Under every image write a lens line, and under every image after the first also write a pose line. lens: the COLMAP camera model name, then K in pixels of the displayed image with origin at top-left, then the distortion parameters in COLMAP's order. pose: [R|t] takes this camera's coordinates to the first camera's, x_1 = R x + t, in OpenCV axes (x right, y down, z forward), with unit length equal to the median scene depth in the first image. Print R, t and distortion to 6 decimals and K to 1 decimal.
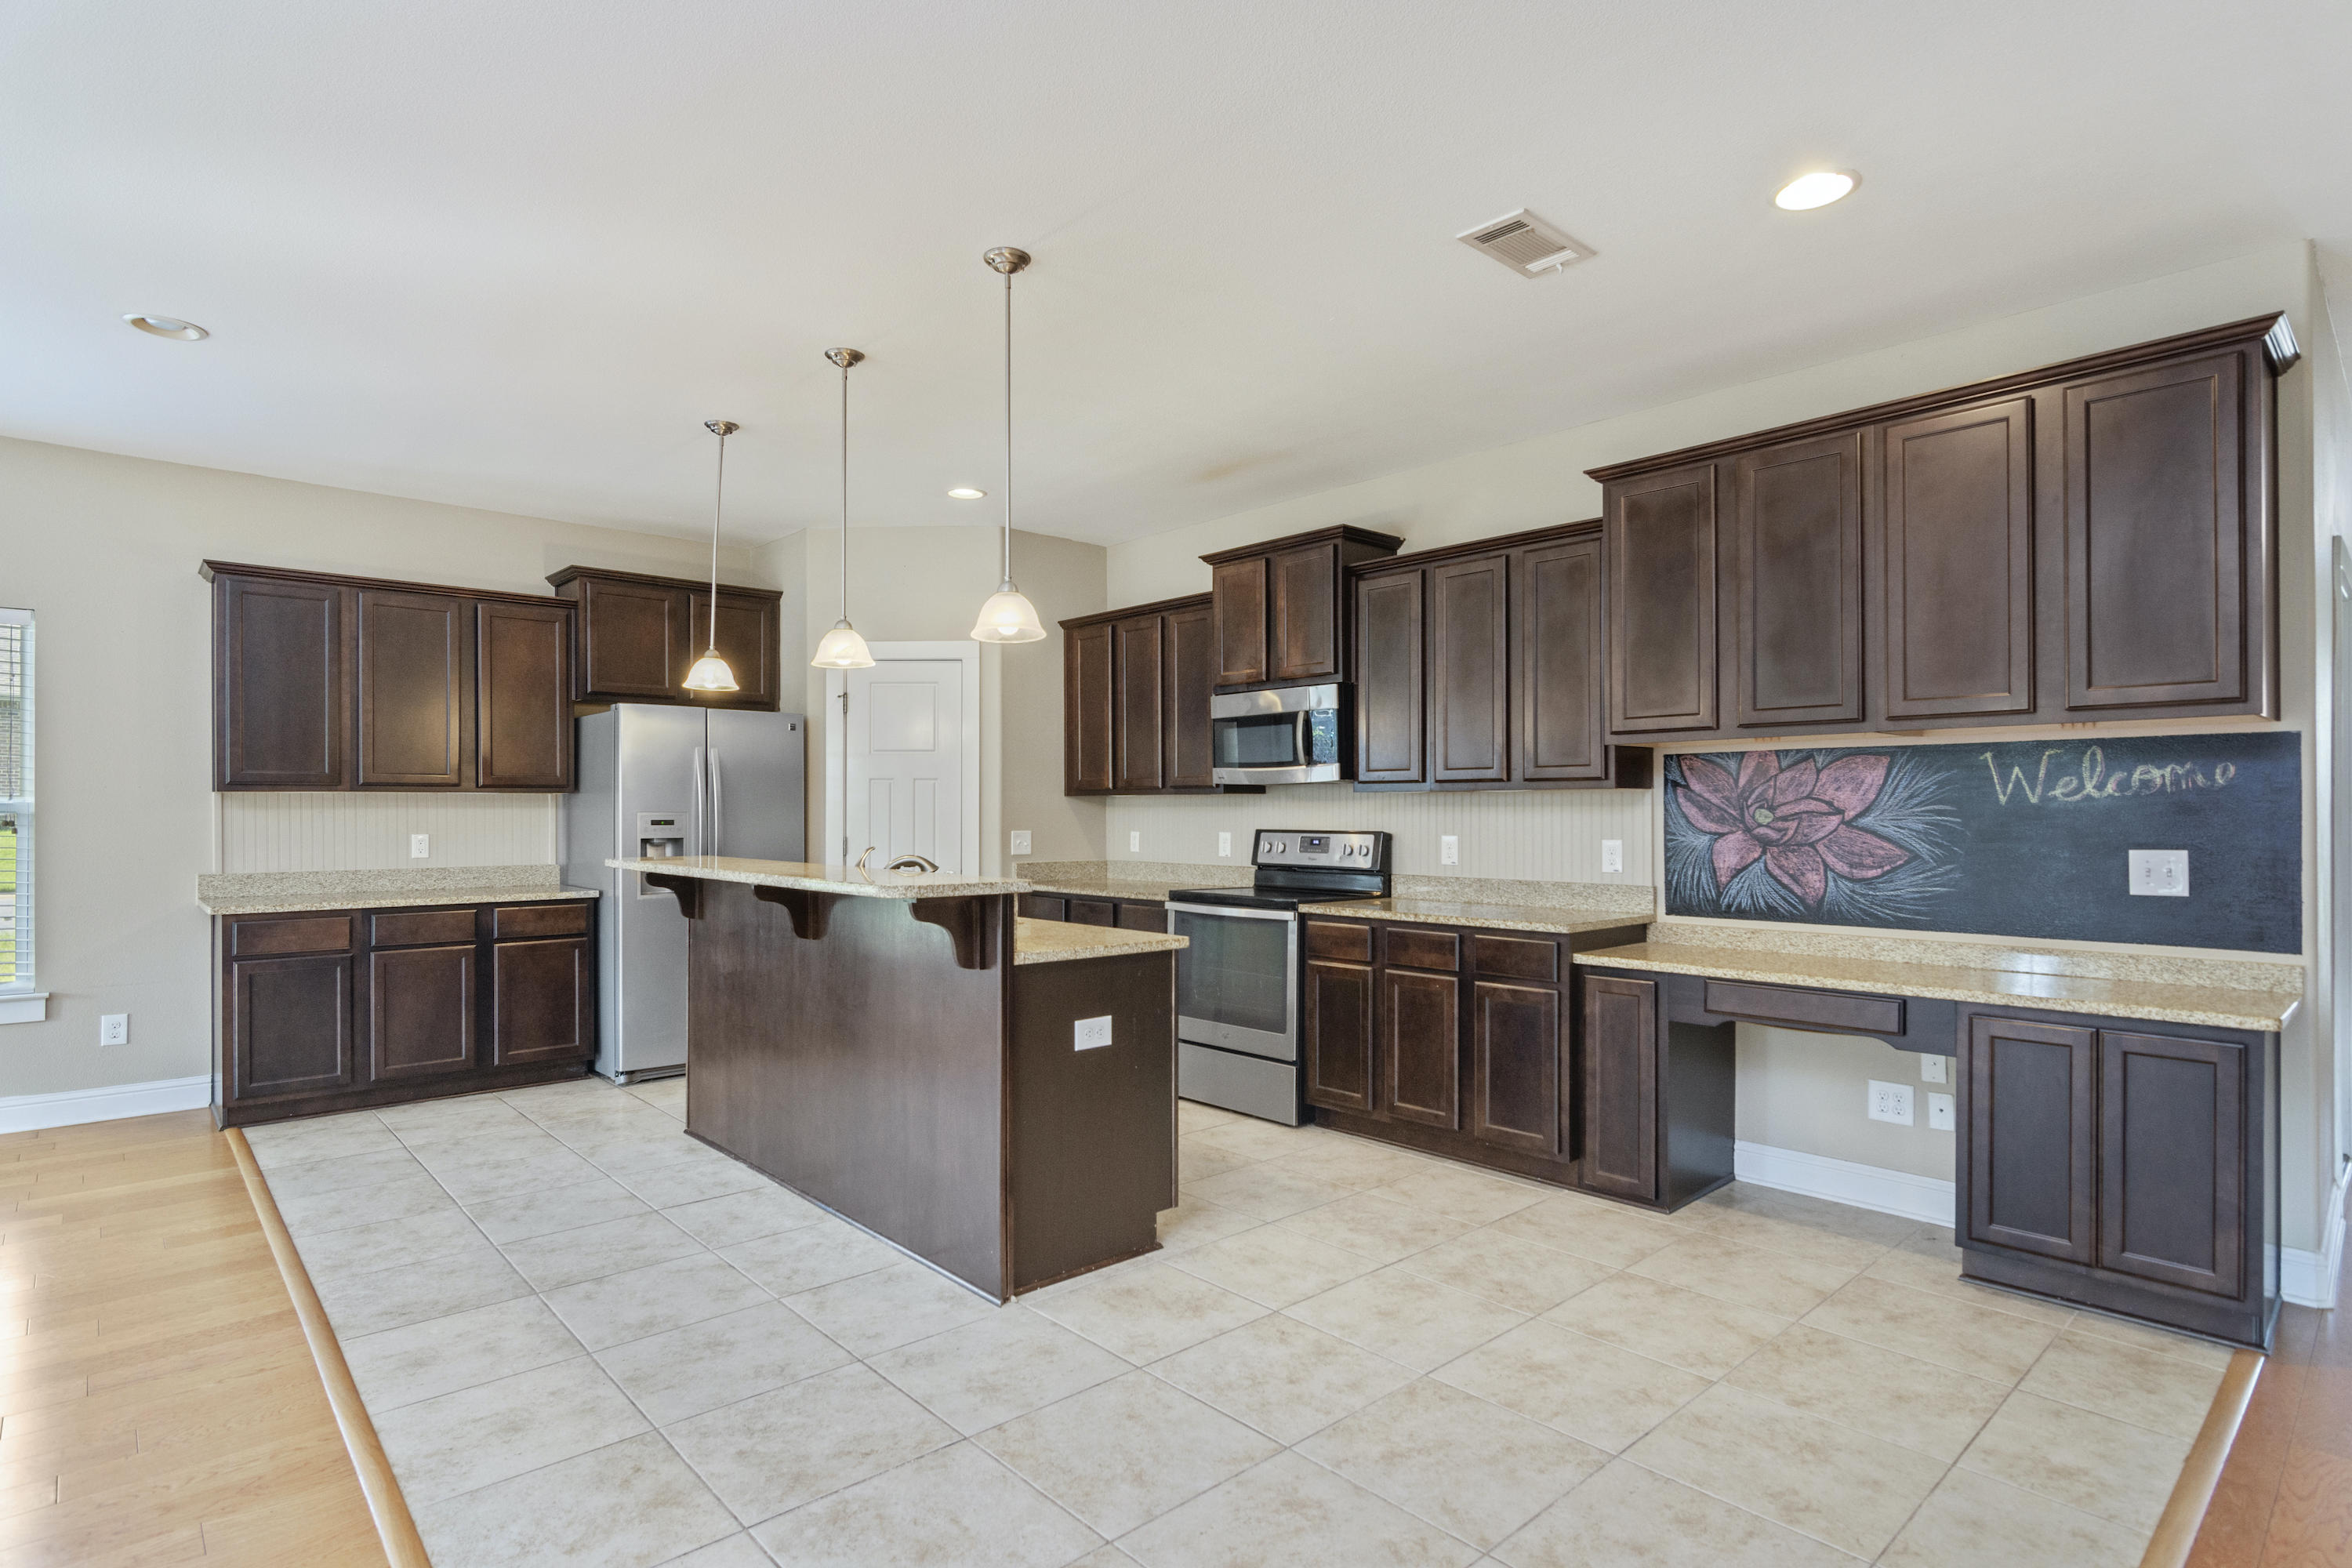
lens RADIAL K [[1179.3, 0, 1160.9], [0, 1179.3, 807.1], [0, 0, 1]] dist [-0.003966, -0.001437]
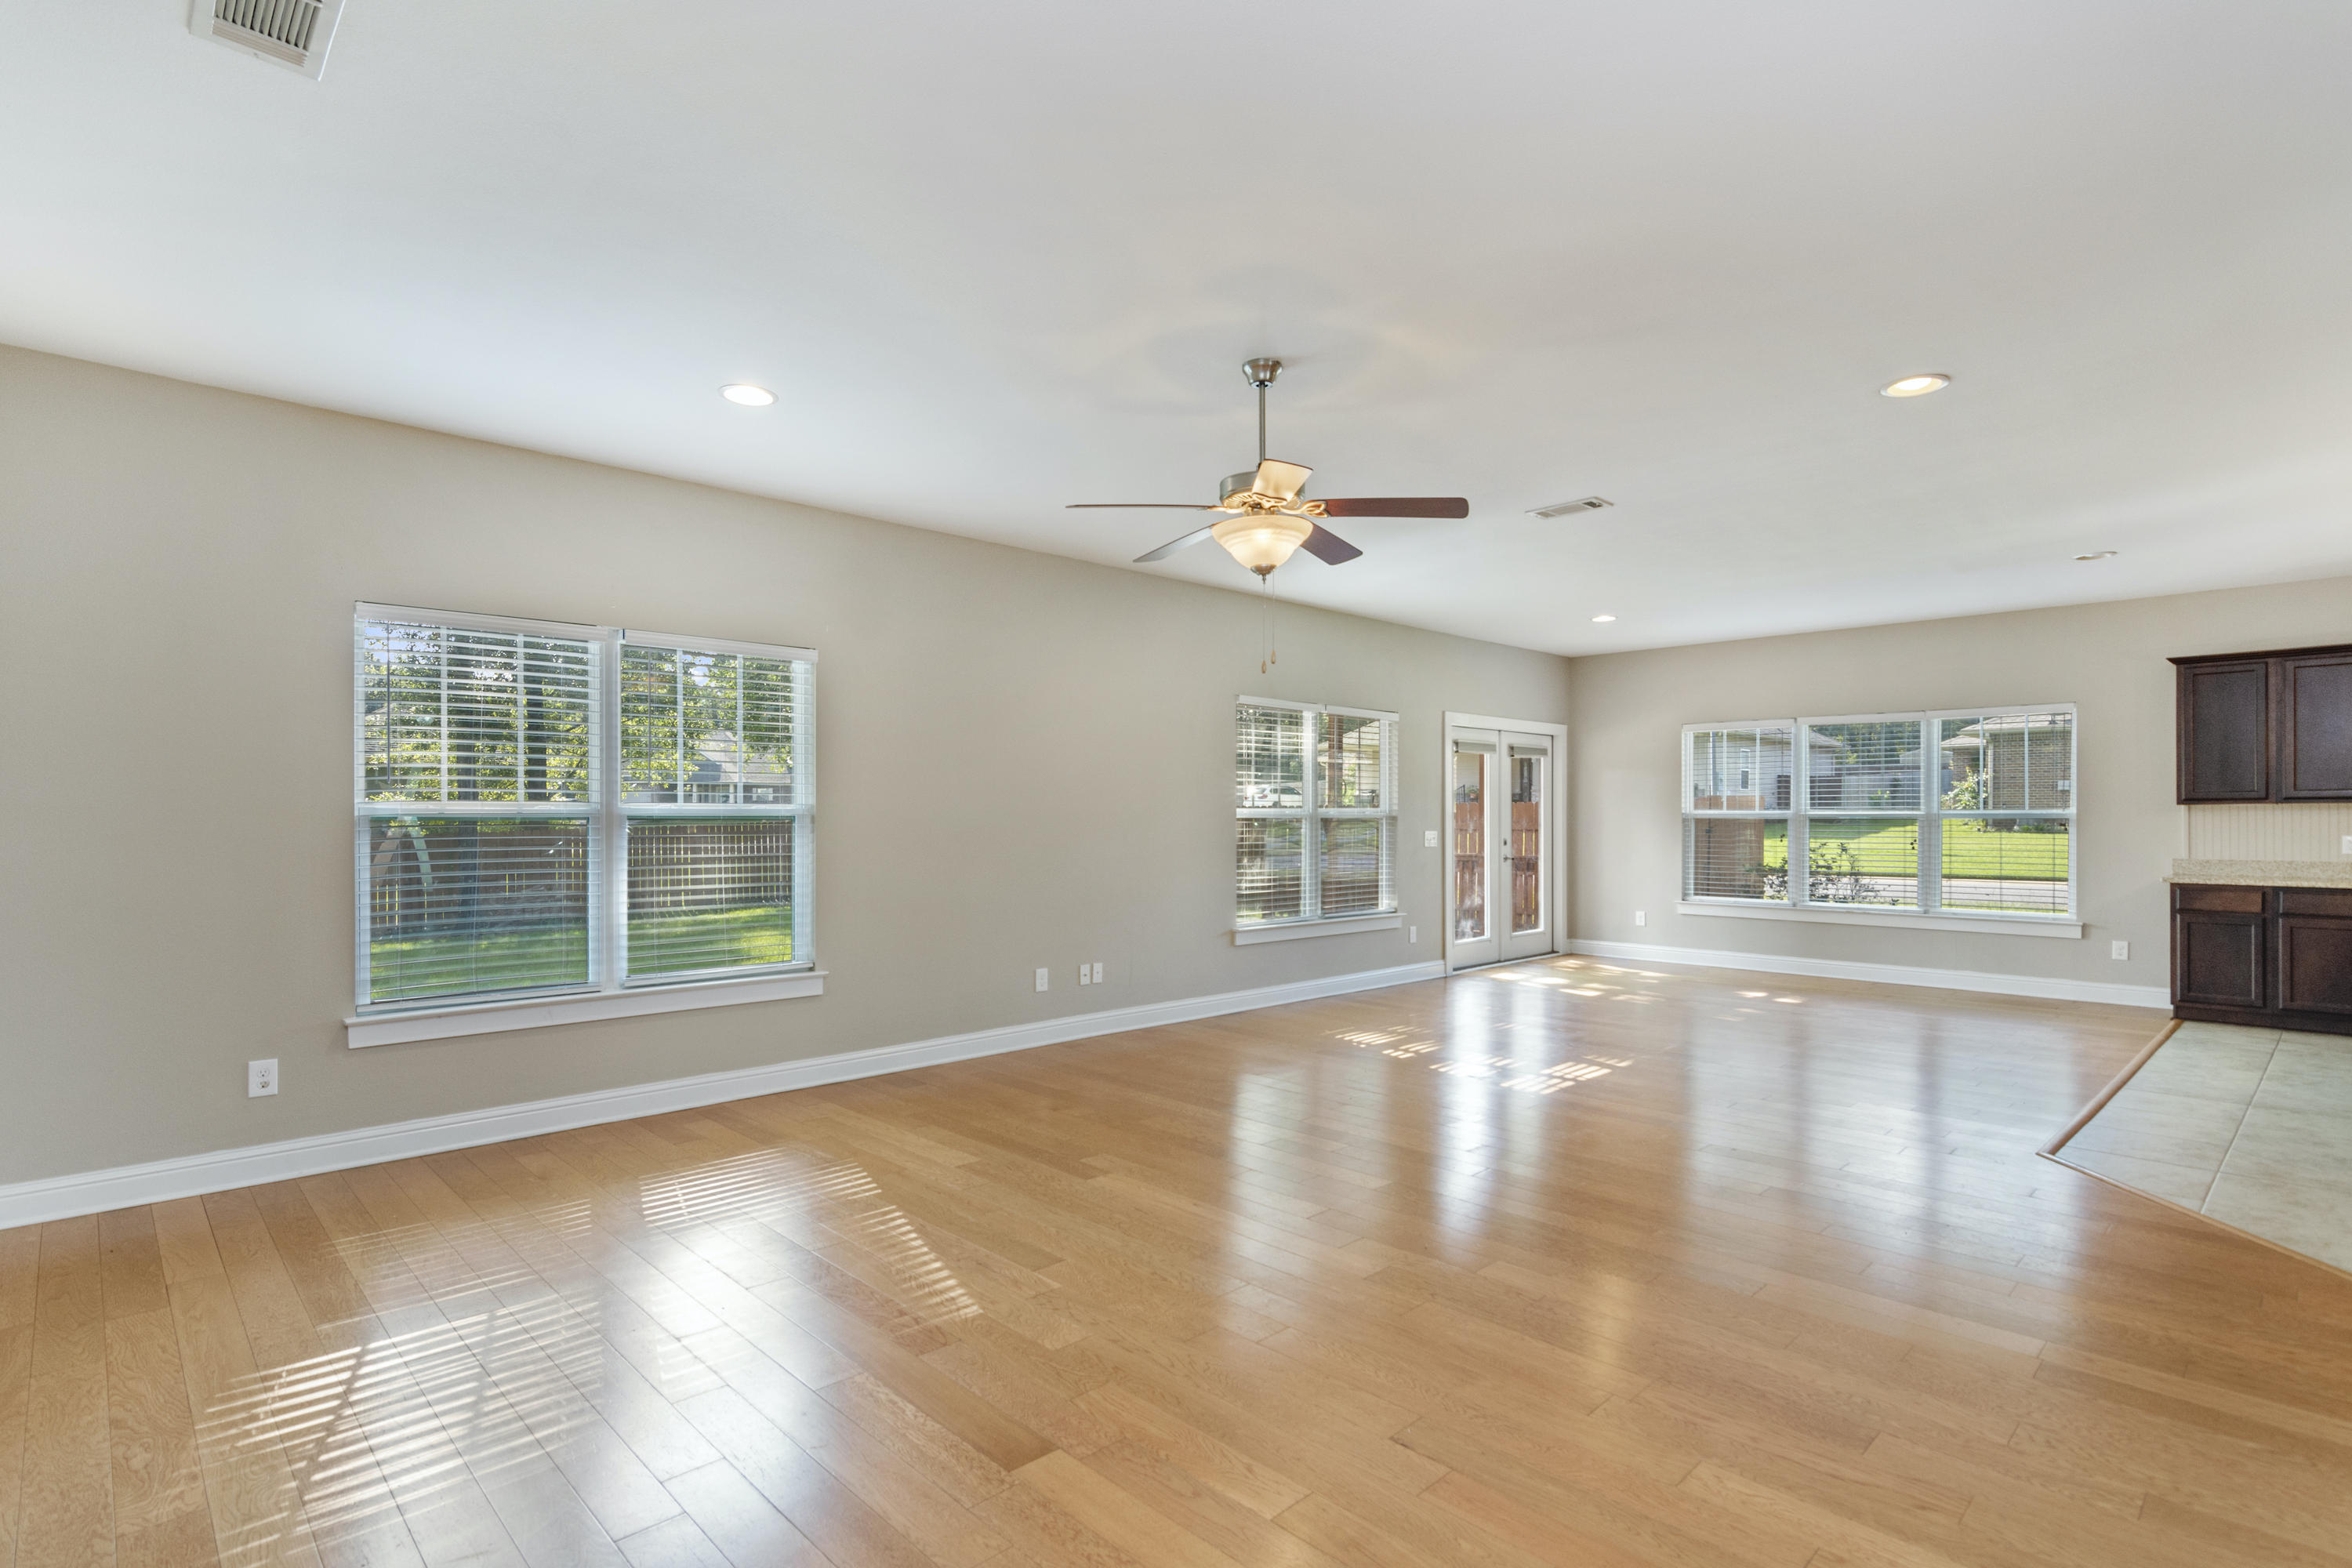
lens RADIAL K [[1133.2, 0, 1190.6], [0, 1133.2, 814.8], [0, 0, 1]] dist [-0.000567, 0.000878]
pose [[0.031657, -0.004389, -0.999489, 0.729396], [0.001773, 0.999989, -0.004335, 0.004399], [0.999497, -0.001635, 0.031664, -0.391200]]
